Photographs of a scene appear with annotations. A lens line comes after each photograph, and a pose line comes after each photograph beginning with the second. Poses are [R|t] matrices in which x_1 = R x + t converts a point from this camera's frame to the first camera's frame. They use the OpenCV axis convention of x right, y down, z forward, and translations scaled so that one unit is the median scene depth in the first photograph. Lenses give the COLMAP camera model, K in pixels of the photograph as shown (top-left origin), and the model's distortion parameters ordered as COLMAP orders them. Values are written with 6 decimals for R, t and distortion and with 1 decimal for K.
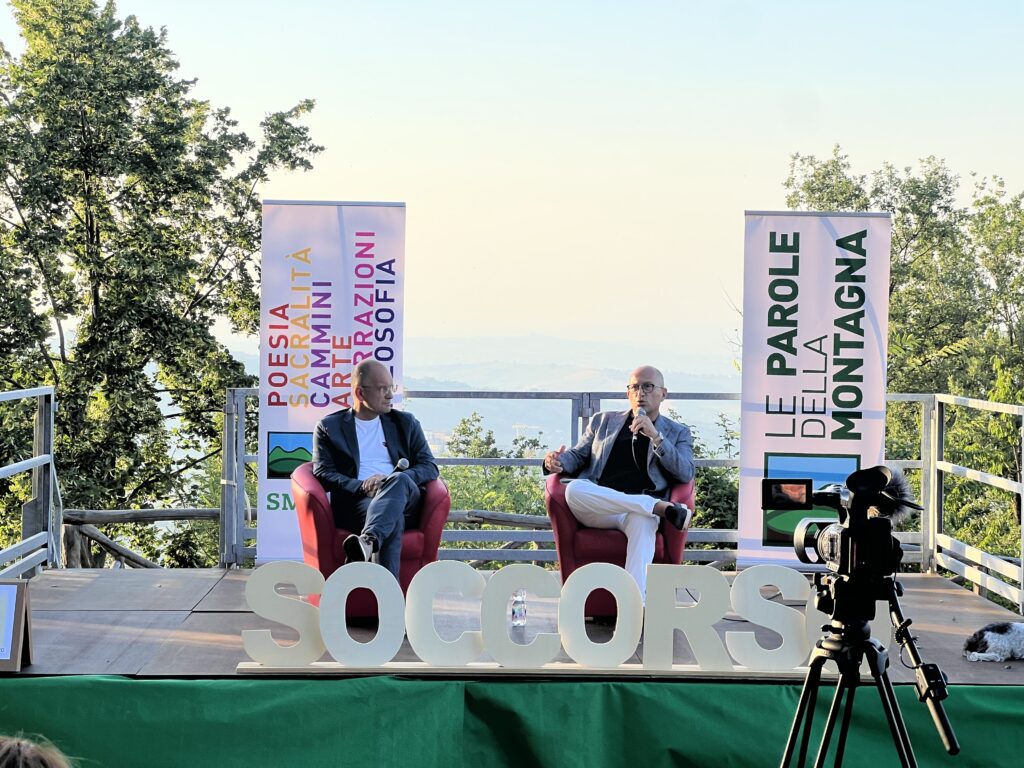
lens RADIAL K [[2296.2, 0, 512.0], [0, 2296.2, 384.0], [0, 0, 1]] dist [-0.273144, 7.548262]
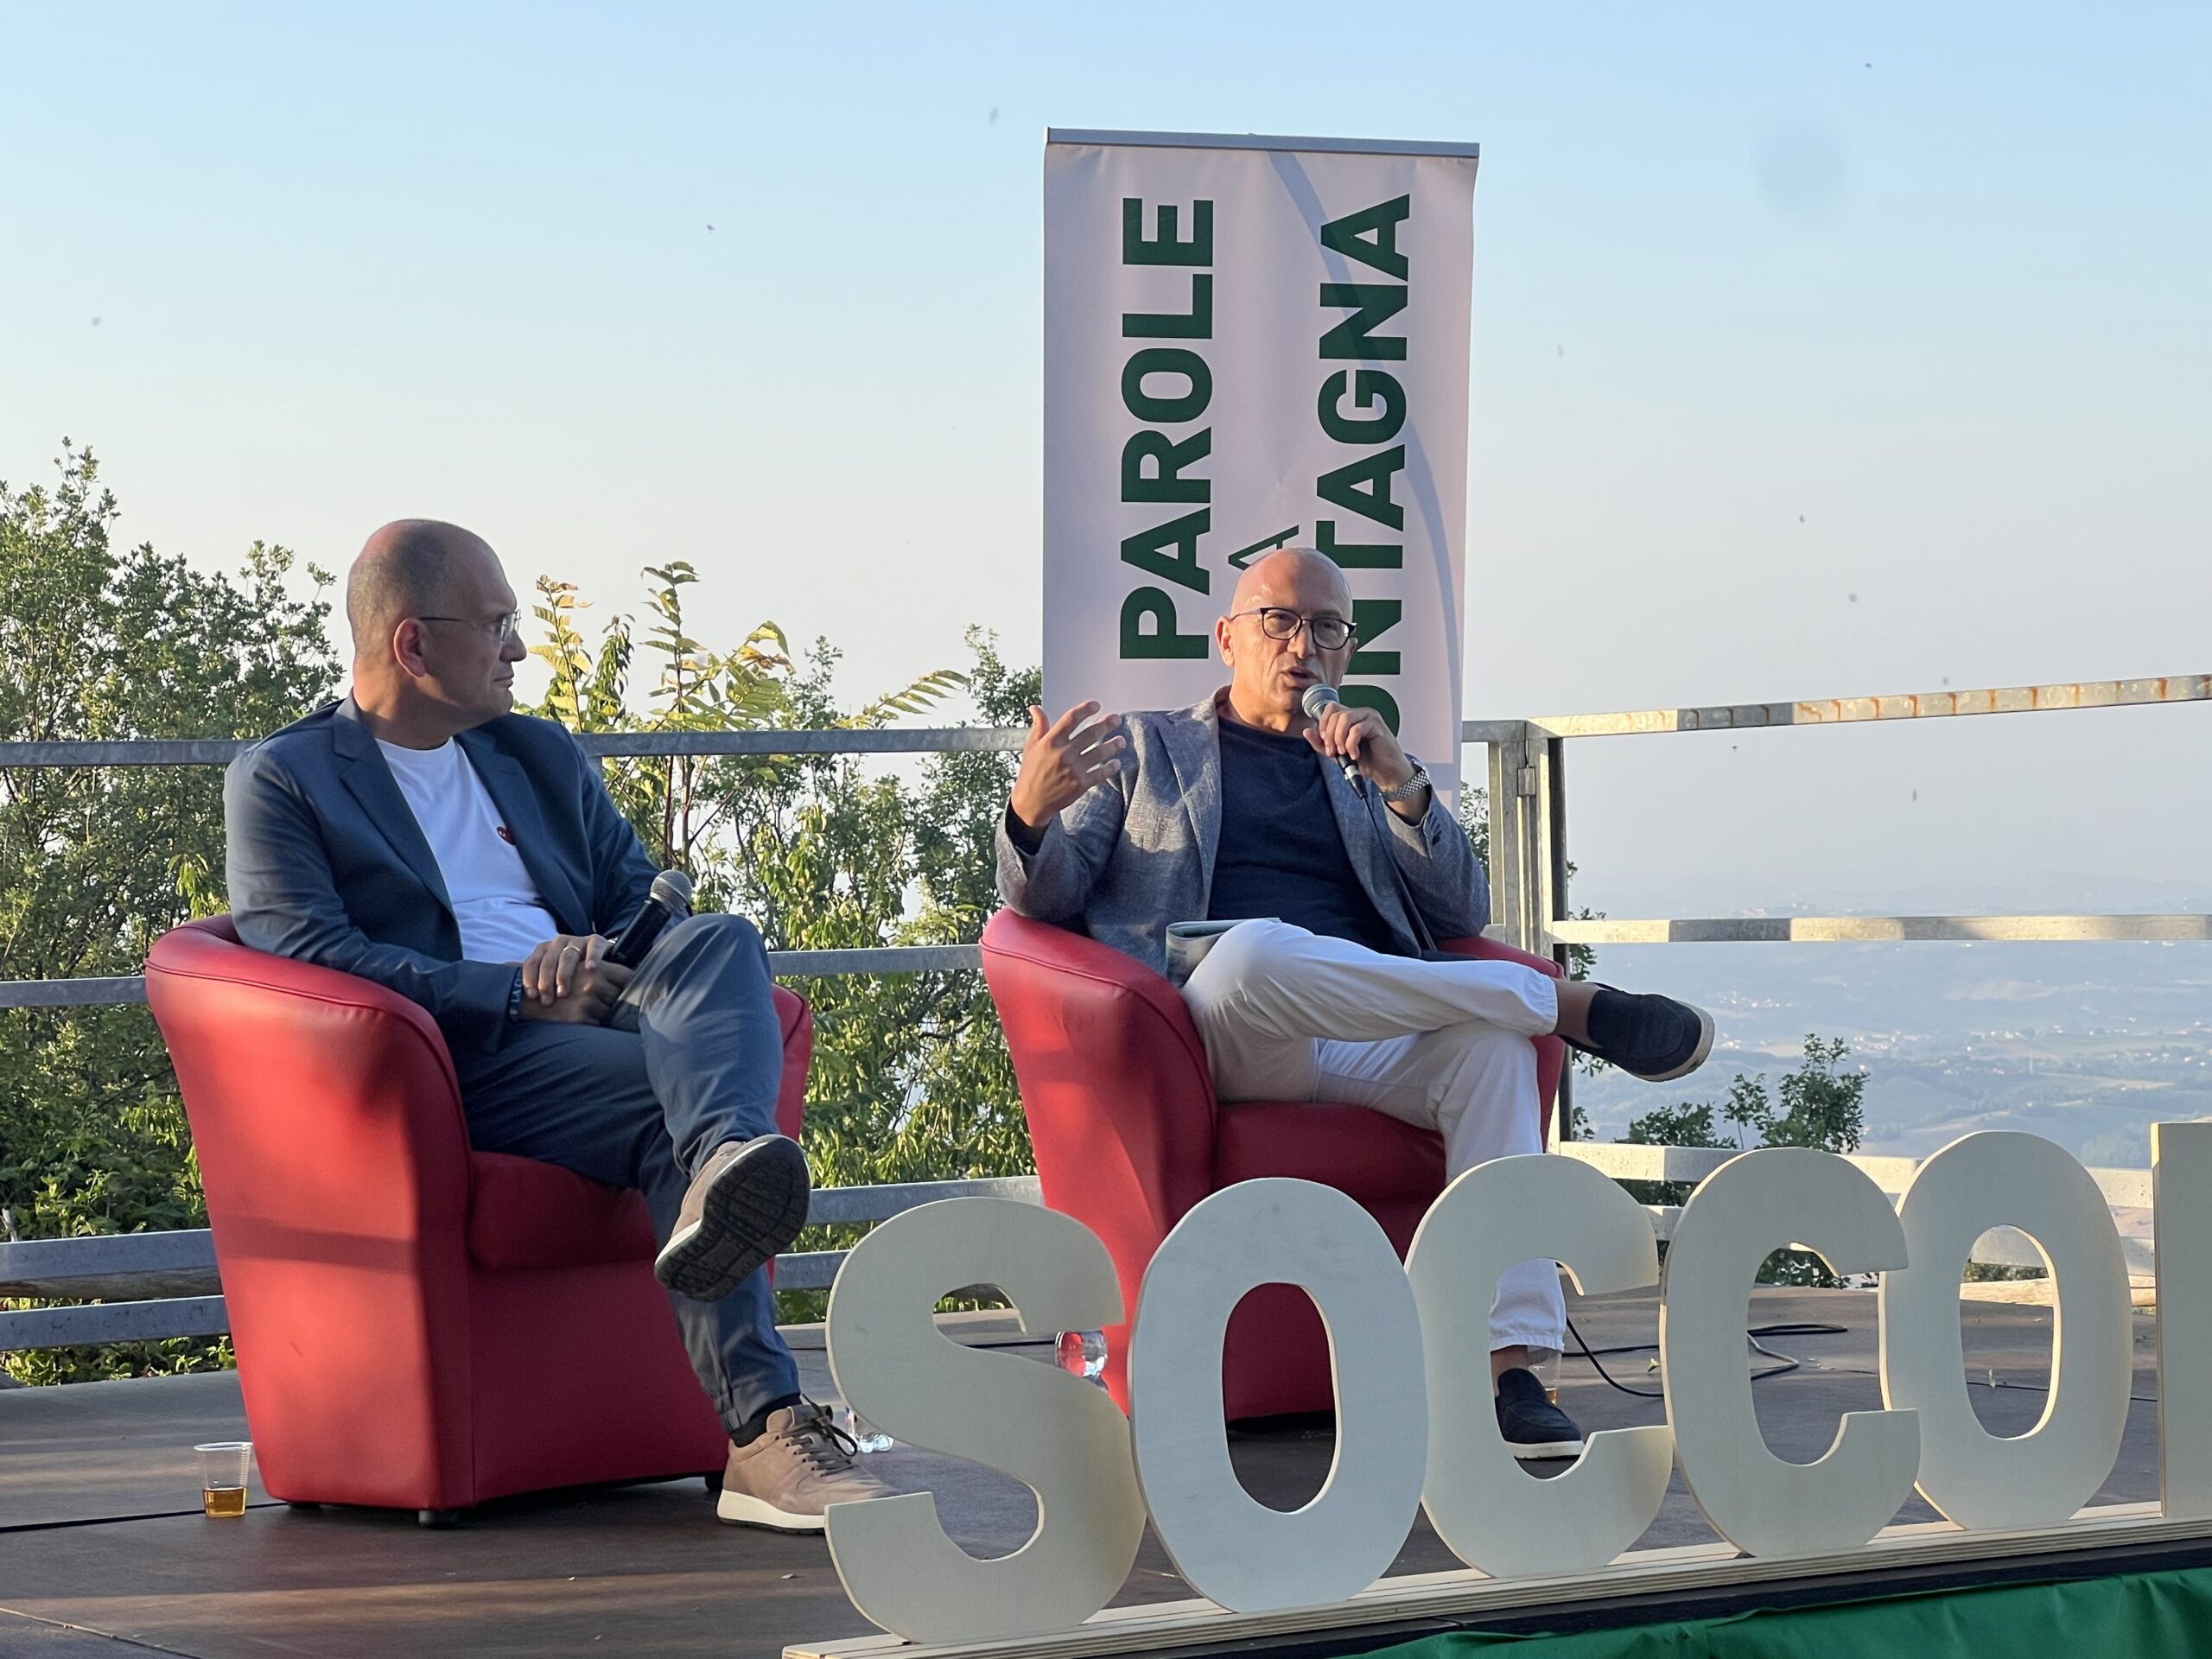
lens RADIAL K [[5530.3, 0, 1167.5], [0, 5530.3, 873.4], [0, 0, 1]] dist [-0.762555, 17.677835]
pose [[0.865485, -0.037133, 0.499557, -0.257084], [0.053852, 0.998366, -0.019089, 0.039538], [-0.498032, 0.043424, 0.866070, 0.352910]]
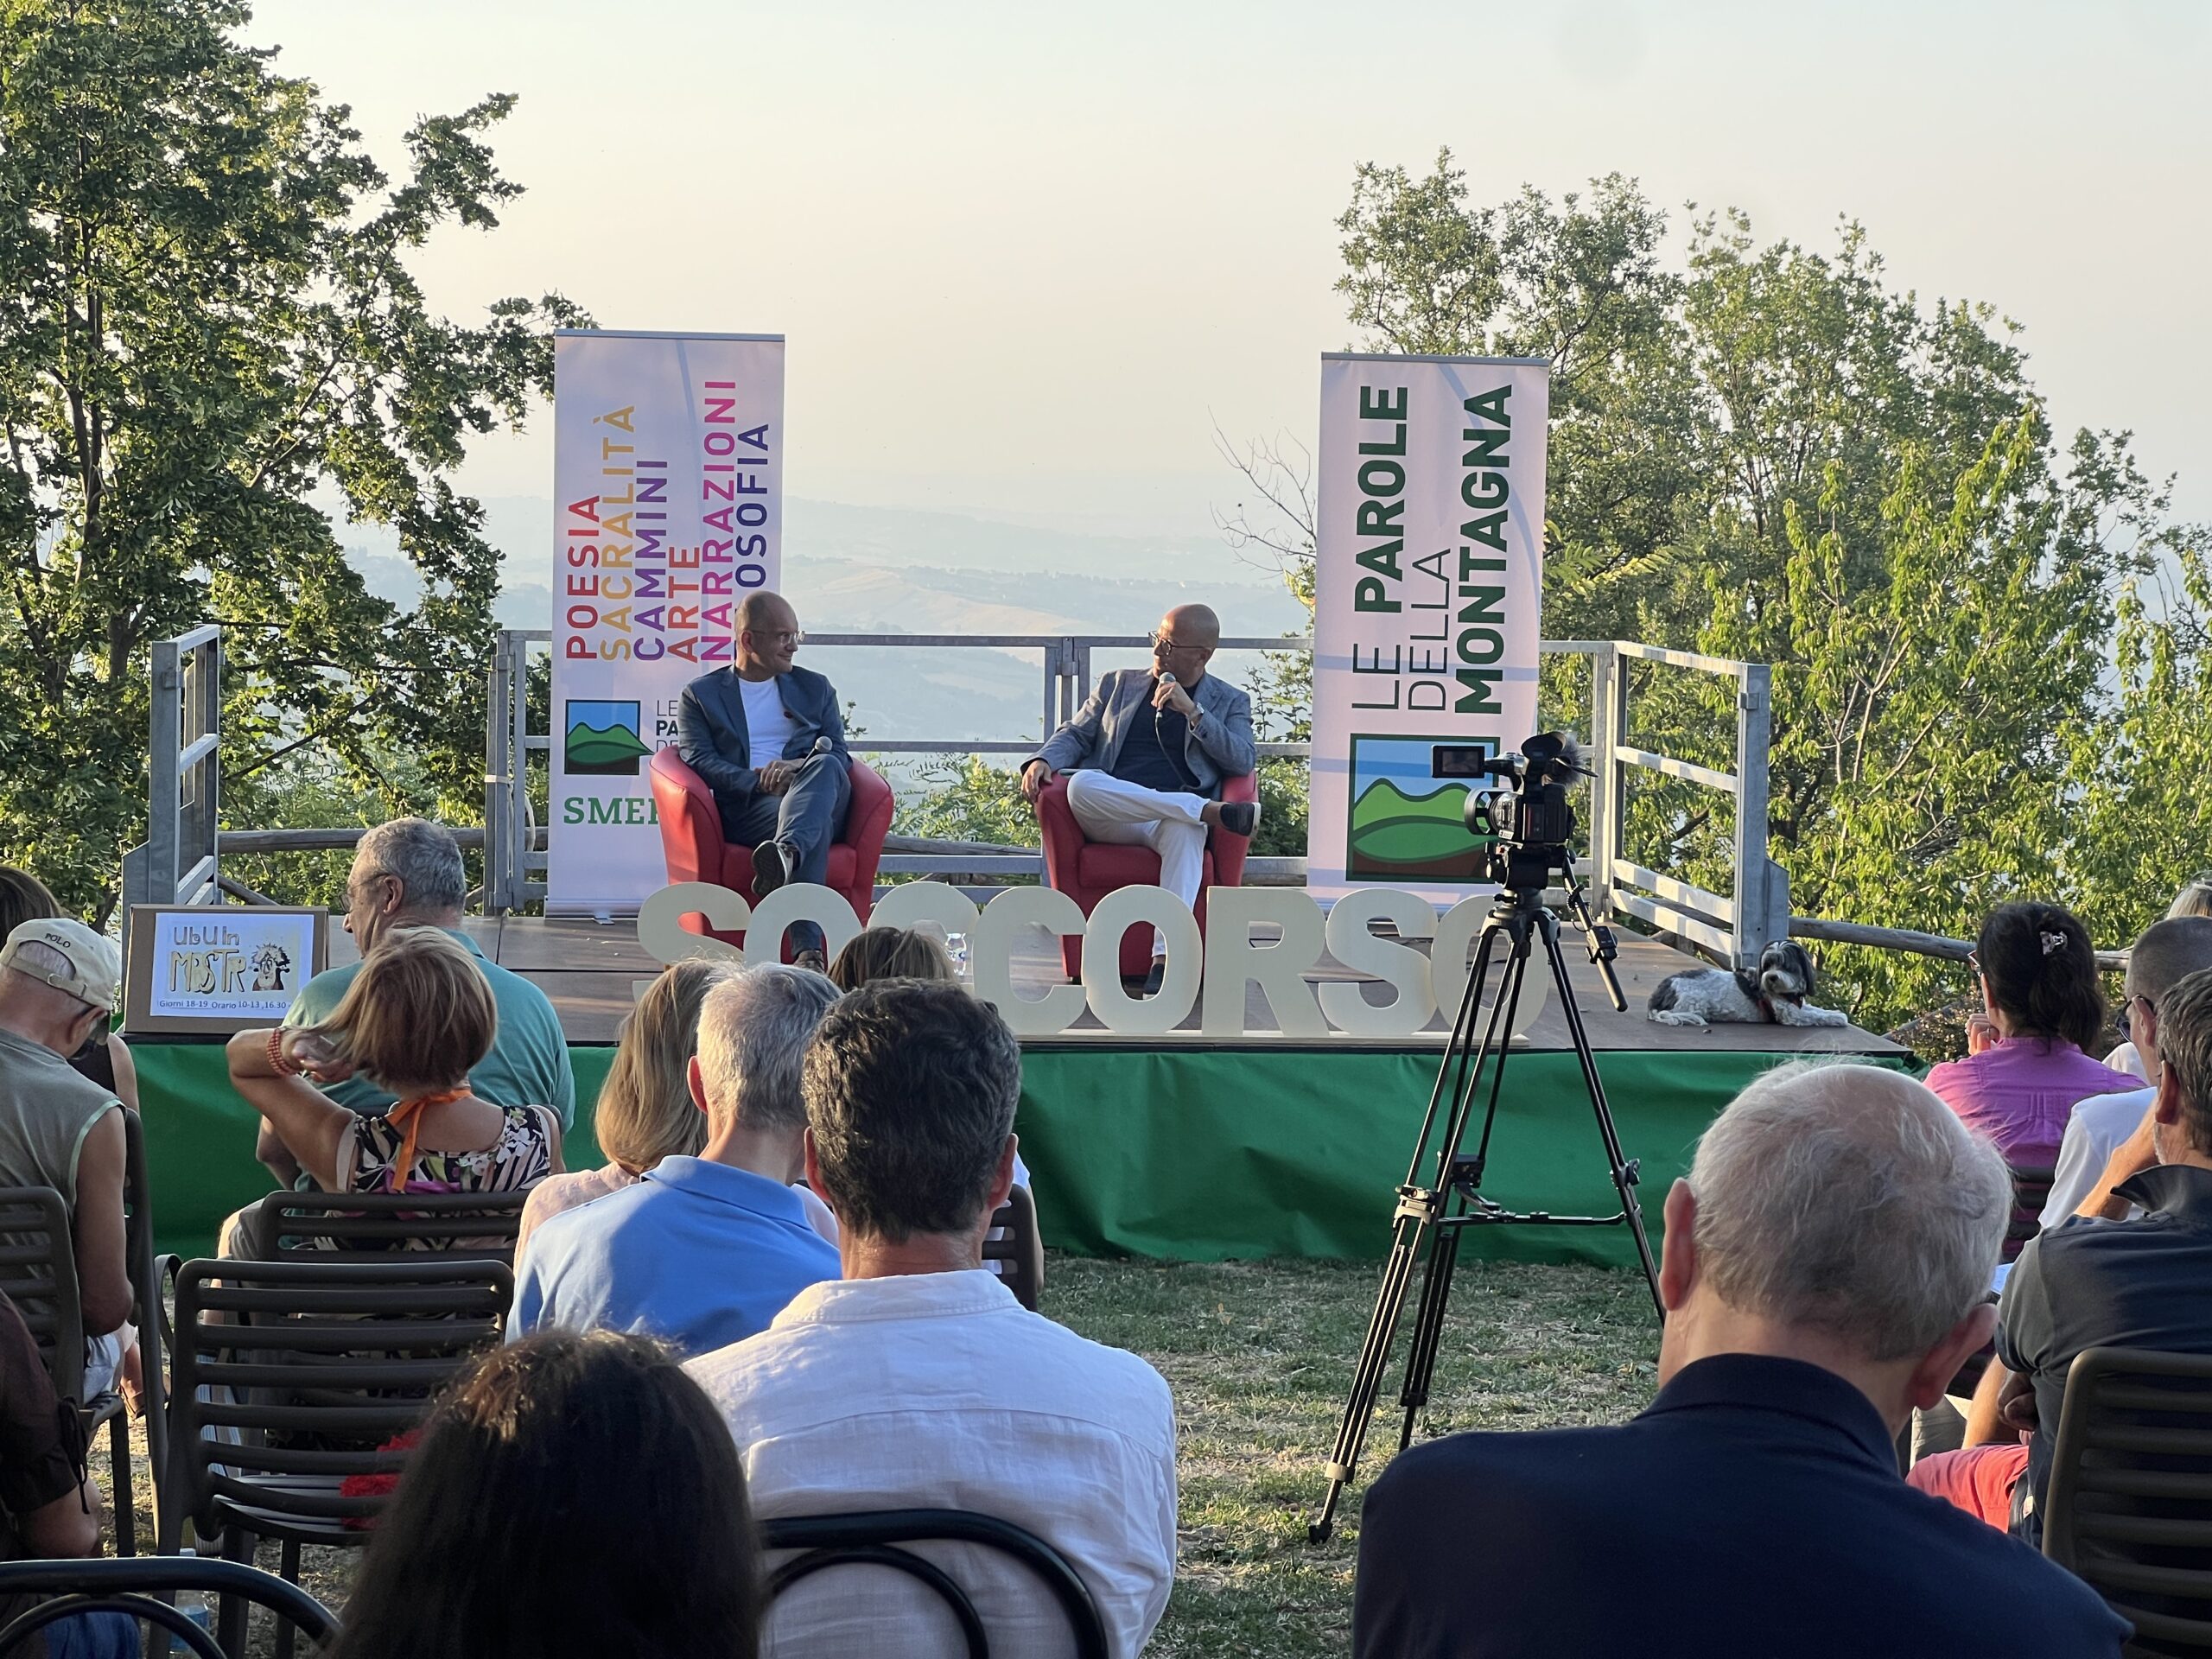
lens RADIAL K [[4960.2, 0, 1106.0], [0, 4960.2, 829.5], [0, 0, 1]] dist [-0.273144, 7.548262]
pose [[0.996878, -0.000226, 0.078951, -0.066109], [-0.003410, 0.998939, 0.045923, -0.006381], [-0.078878, -0.046049, 0.995820, -0.365880]]
